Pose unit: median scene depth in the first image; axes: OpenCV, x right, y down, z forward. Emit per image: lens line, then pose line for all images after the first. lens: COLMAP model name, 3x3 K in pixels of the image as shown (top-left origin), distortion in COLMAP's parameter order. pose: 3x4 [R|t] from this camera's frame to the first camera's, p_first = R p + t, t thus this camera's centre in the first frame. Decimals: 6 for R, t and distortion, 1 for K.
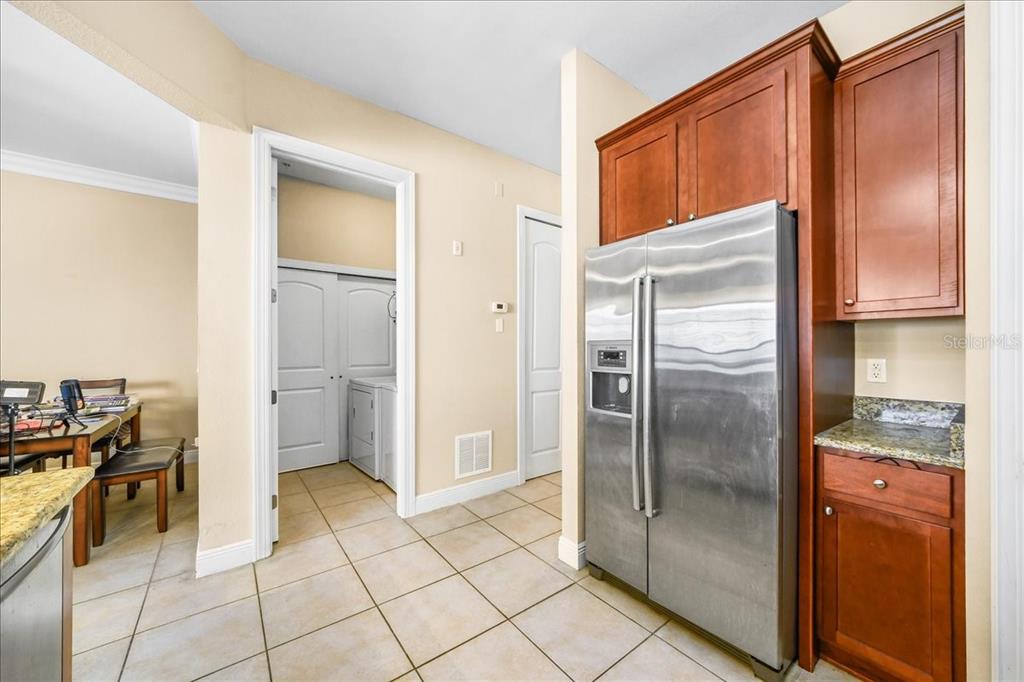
lens RADIAL K [[380.8, 0, 512.0], [0, 380.8, 341.0], [0, 0, 1]] dist [-0.000396, -0.000065]
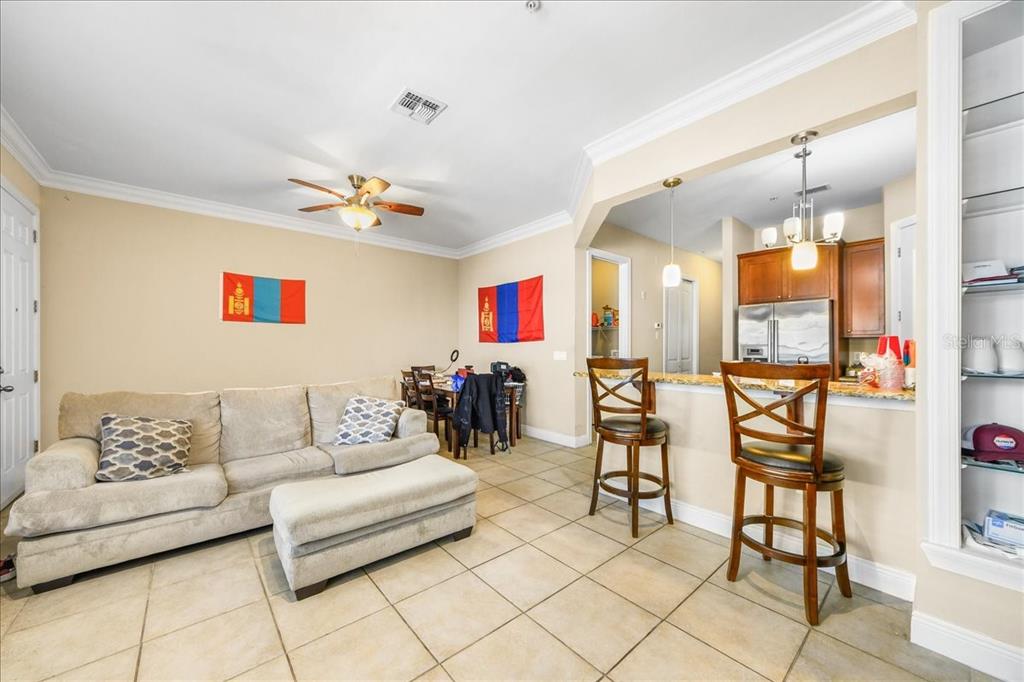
lens RADIAL K [[380.8, 0, 512.0], [0, 380.8, 341.0], [0, 0, 1]] dist [-0.000396, -0.000065]
pose [[0.998304, -0.001356, 0.058199, -1.248472], [0.001270, 0.999998, 0.001499, -0.026317], [-0.058201, -0.001422, 0.998304, -1.174308]]
